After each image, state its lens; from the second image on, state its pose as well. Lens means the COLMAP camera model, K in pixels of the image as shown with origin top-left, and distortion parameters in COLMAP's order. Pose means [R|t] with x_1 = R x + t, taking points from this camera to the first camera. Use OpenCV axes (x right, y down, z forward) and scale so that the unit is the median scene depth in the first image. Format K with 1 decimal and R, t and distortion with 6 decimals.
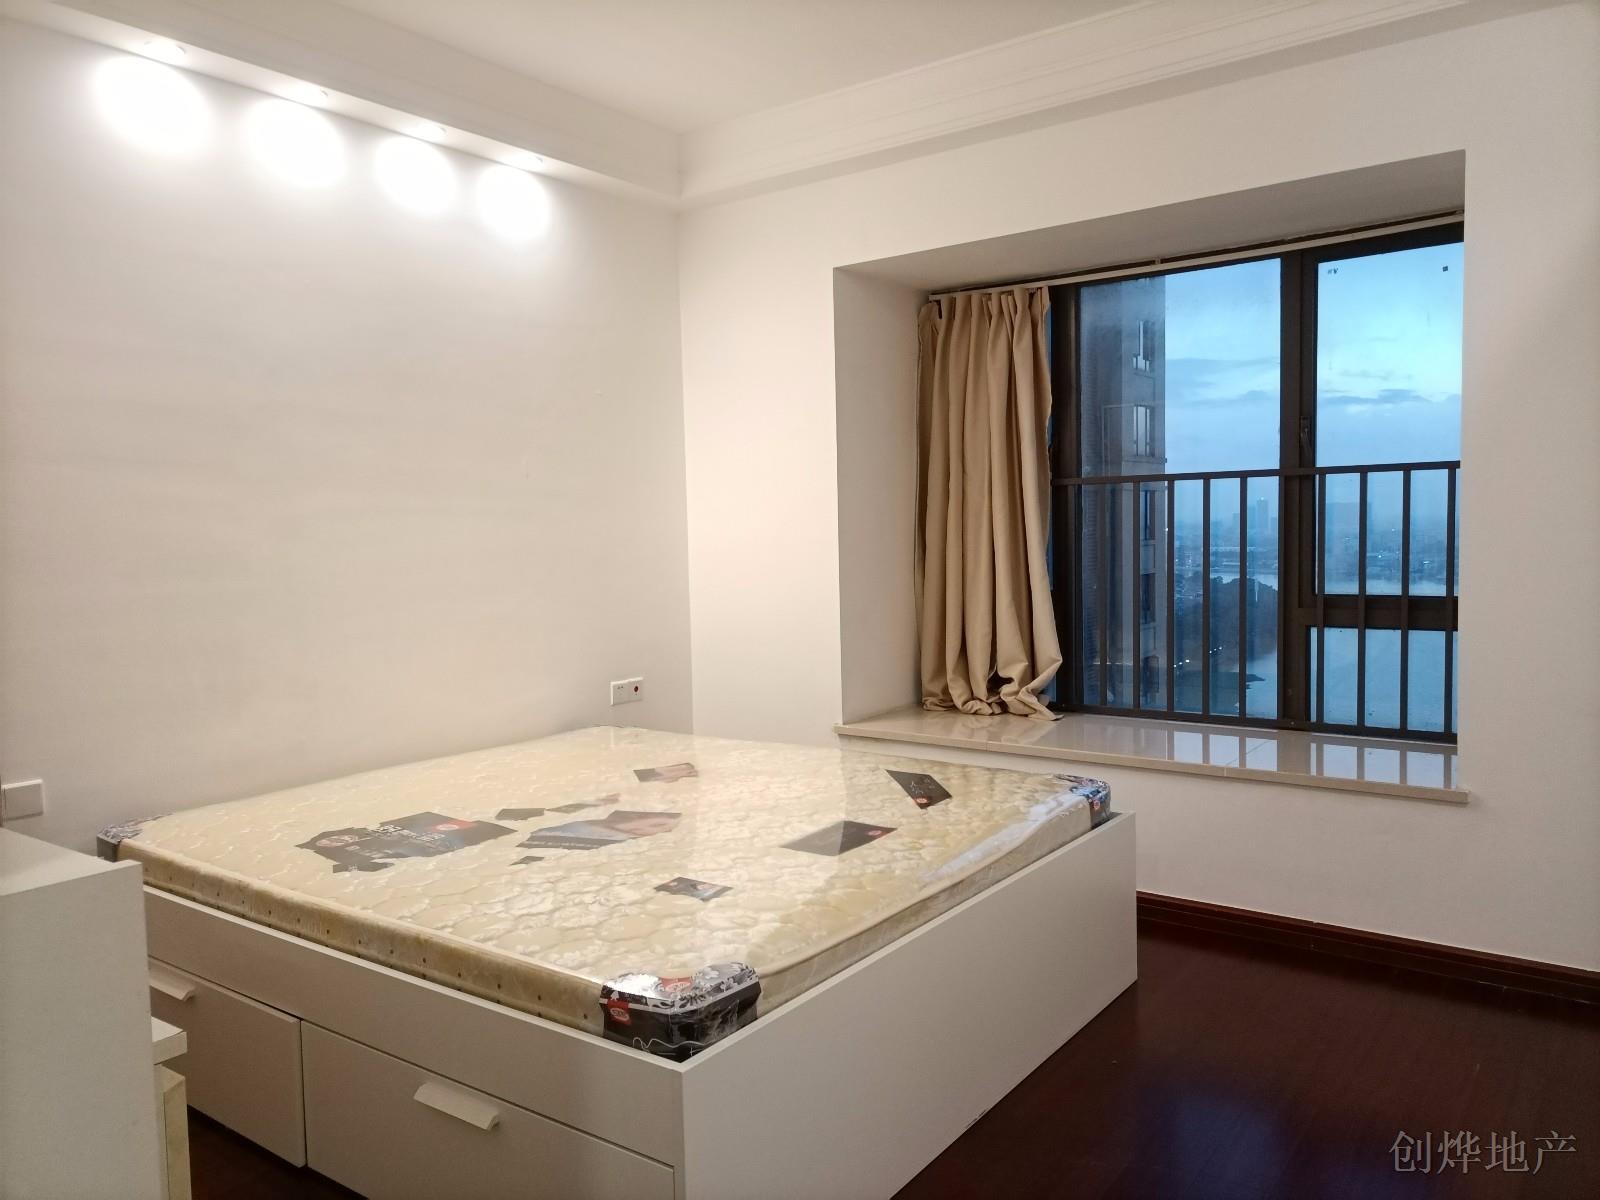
lens RADIAL K [[1178.9, 0, 800.0], [0, 1178.9, 600.0], [0, 0, 1]] dist [0.001458, 0.000336]
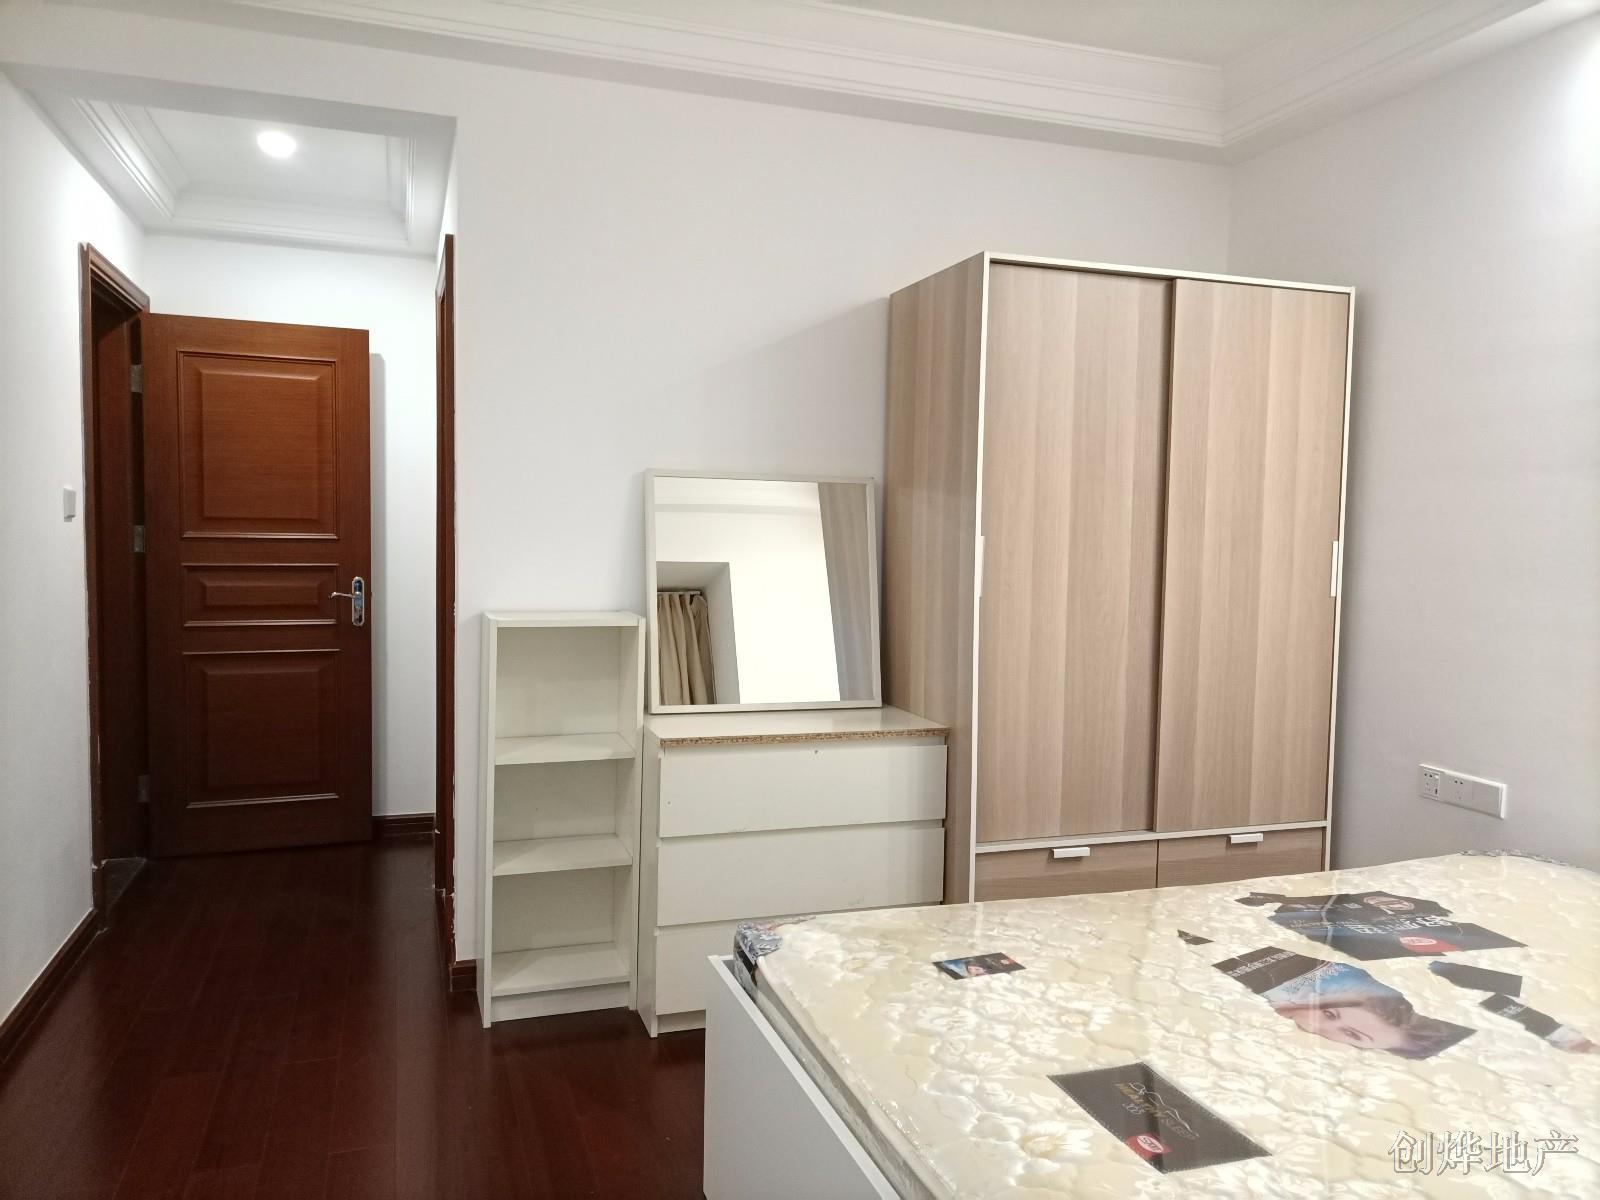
lens RADIAL K [[1178.9, 0, 800.0], [0, 1178.9, 600.0], [0, 0, 1]] dist [0.001458, 0.000336]
pose [[-0.574588, 0.063076, -0.816009, 0.586555], [-0.056342, 0.991612, 0.116323, -0.100252], [0.816501, 0.112813, -0.566215, 1.175804]]
